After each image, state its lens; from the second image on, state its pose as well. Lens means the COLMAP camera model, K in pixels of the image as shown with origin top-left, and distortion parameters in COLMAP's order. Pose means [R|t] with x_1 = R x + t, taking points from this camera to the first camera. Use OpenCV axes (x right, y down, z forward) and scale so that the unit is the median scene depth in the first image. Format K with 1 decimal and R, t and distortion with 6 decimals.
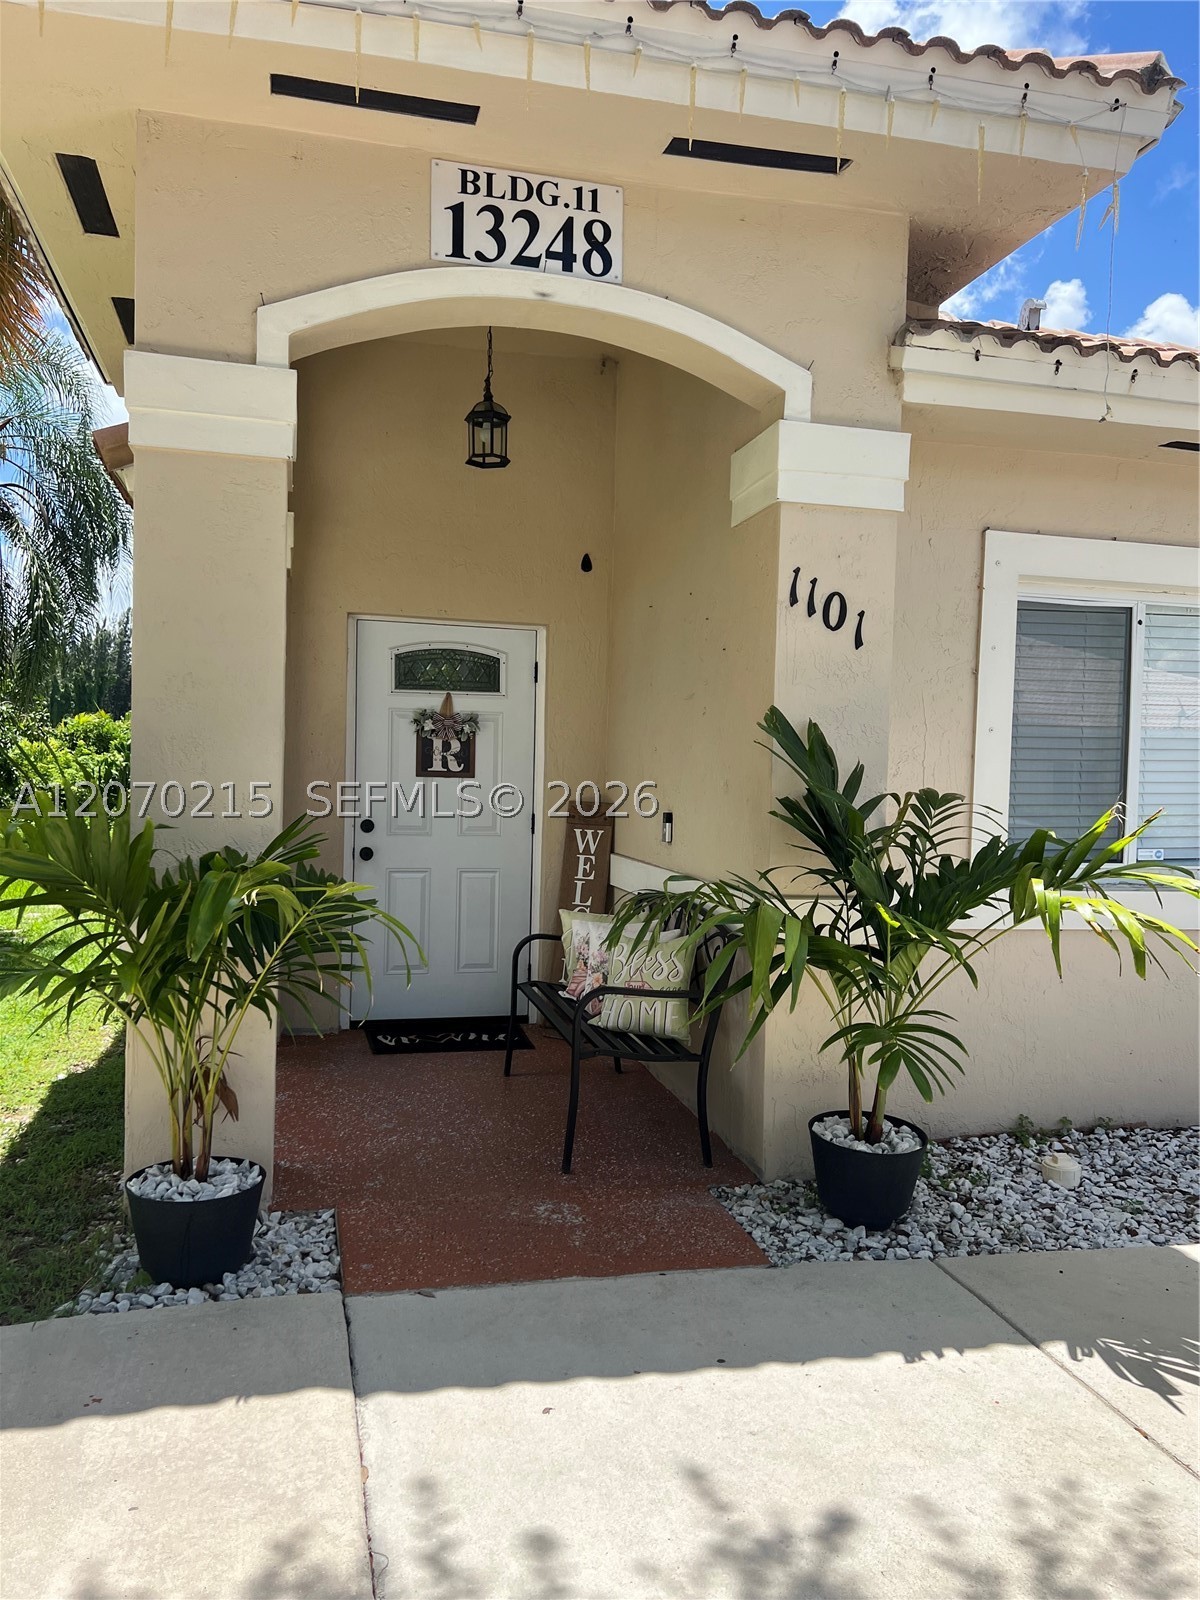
lens RADIAL K [[1208.7, 0, 601.4], [0, 1208.7, 802.2], [0, 0, 1]] dist [0.081434, -0.084269]
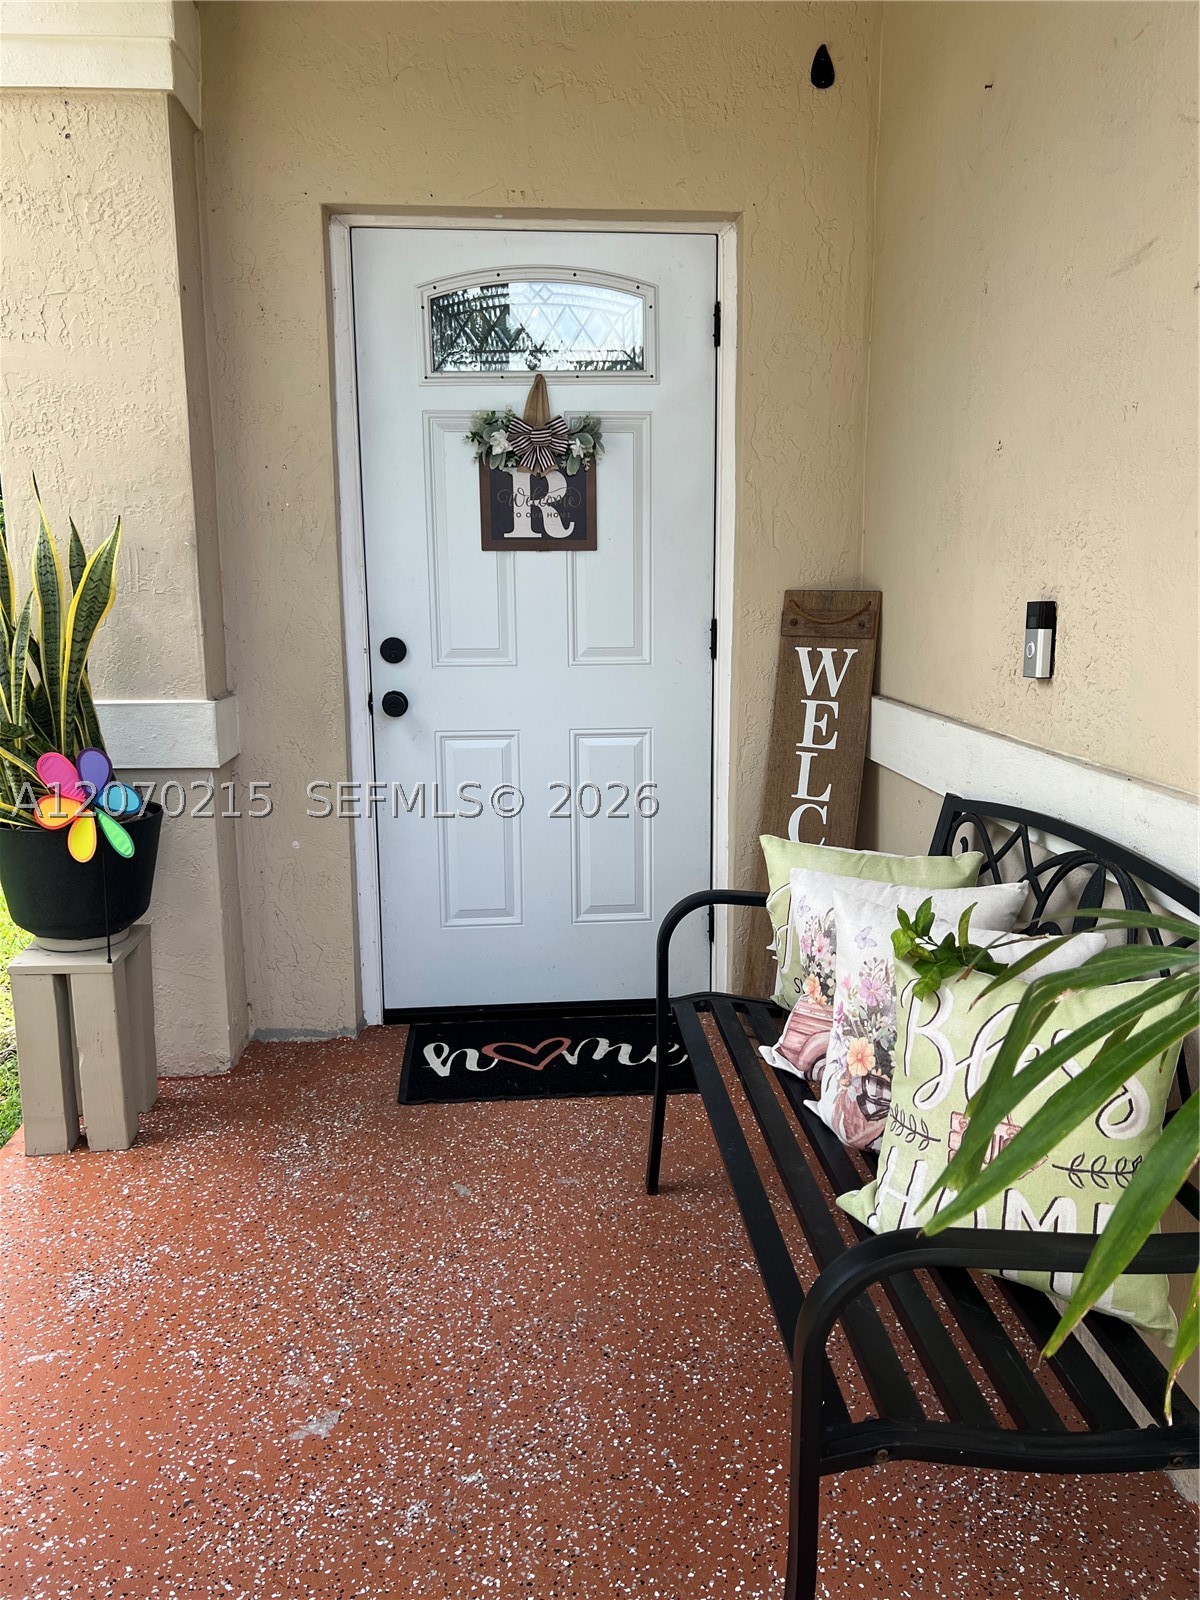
lens RADIAL K [[1208.7, 0, 610.8], [0, 1208.7, 812.9], [0, 0, 1]] dist [0.081434, -0.084269]
pose [[0.984938, -0.000064, -0.172909, -0.011270], [0.027878, 0.986976, 0.158435, 0.008449], [0.170647, -0.160869, 0.972111, 0.498062]]
